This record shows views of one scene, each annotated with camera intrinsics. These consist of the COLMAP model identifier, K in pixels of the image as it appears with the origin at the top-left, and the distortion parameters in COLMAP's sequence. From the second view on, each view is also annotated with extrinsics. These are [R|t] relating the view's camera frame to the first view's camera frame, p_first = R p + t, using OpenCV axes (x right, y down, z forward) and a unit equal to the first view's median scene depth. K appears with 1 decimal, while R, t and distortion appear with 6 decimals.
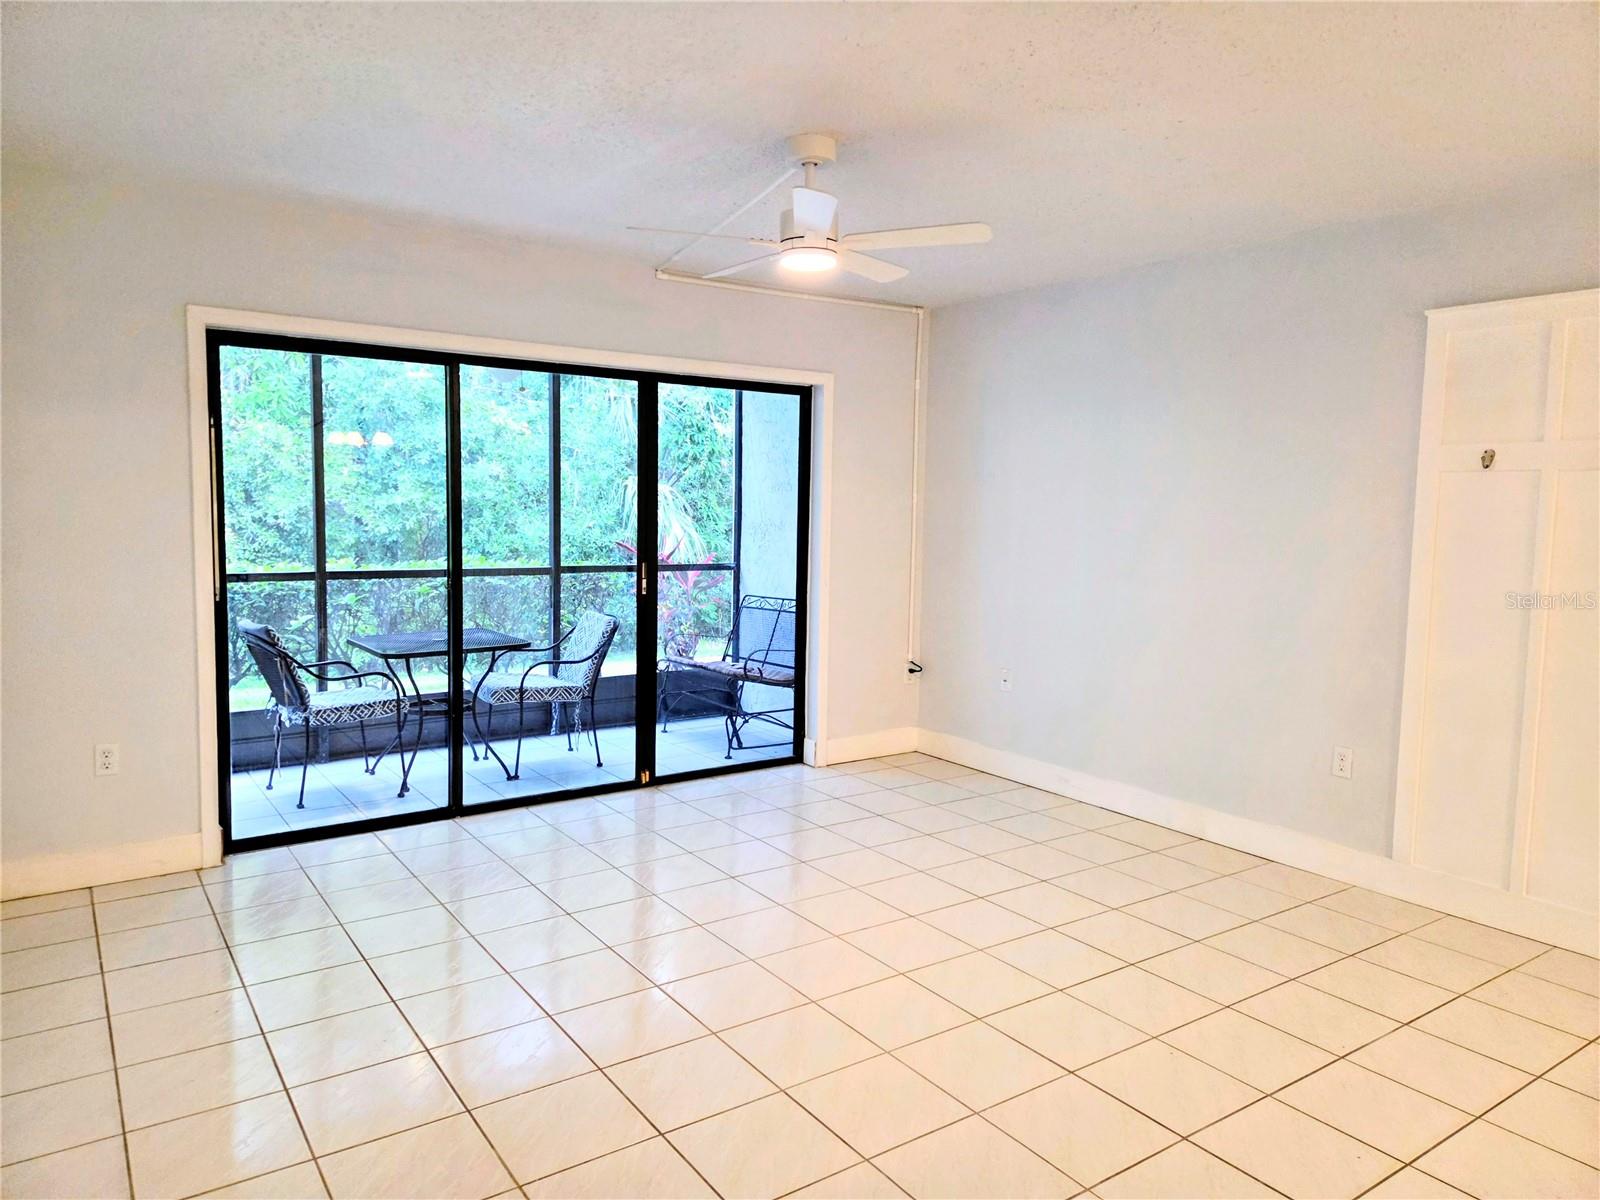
lens RADIAL K [[1070.3, 0, 794.6], [0, 1070.3, 593.0], [0, 0, 1]] dist [0.095242, -0.111027]
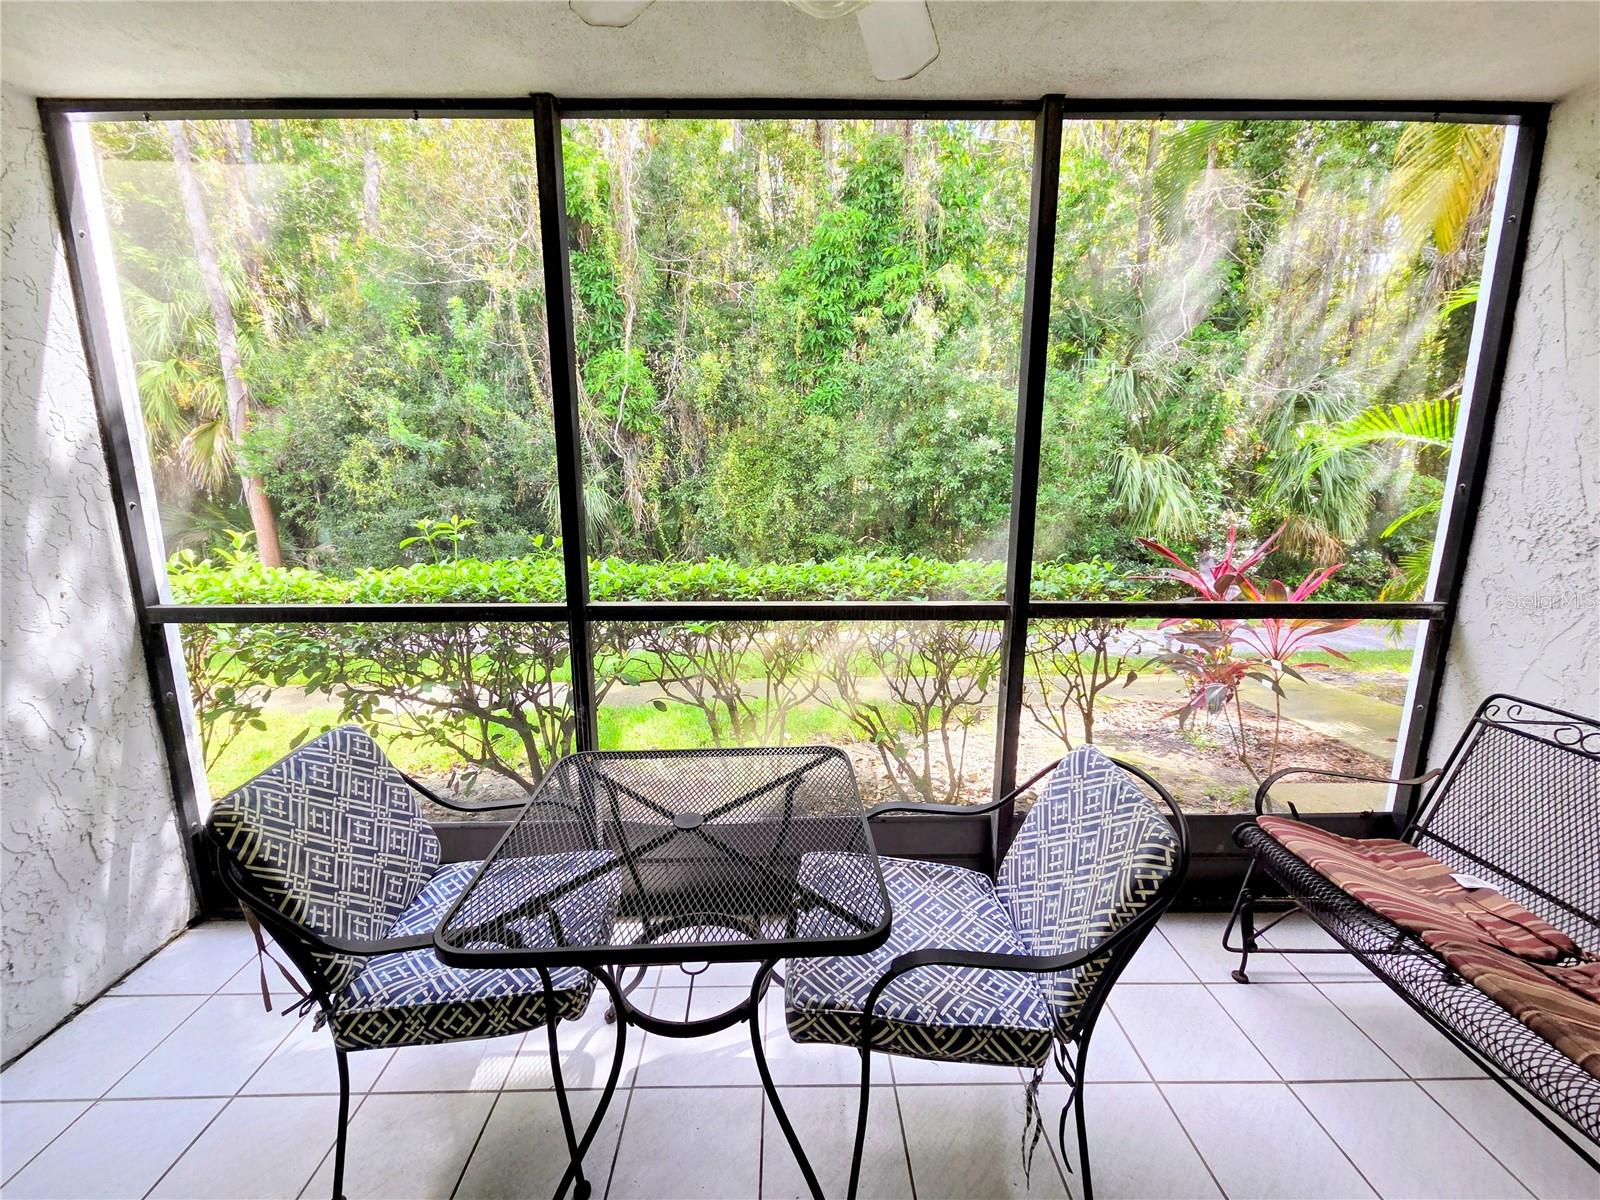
lens RADIAL K [[639.3, 0, 789.1], [0, 639.3, 597.8], [0, 0, 1]] dist [-0.039587, 0.000044]
pose [[0.820963, 0.089174, -0.563975, -0.070610], [-0.030351, 0.993148, 0.112852, -0.026461], [0.570174, -0.075530, 0.818045, 0.339632]]
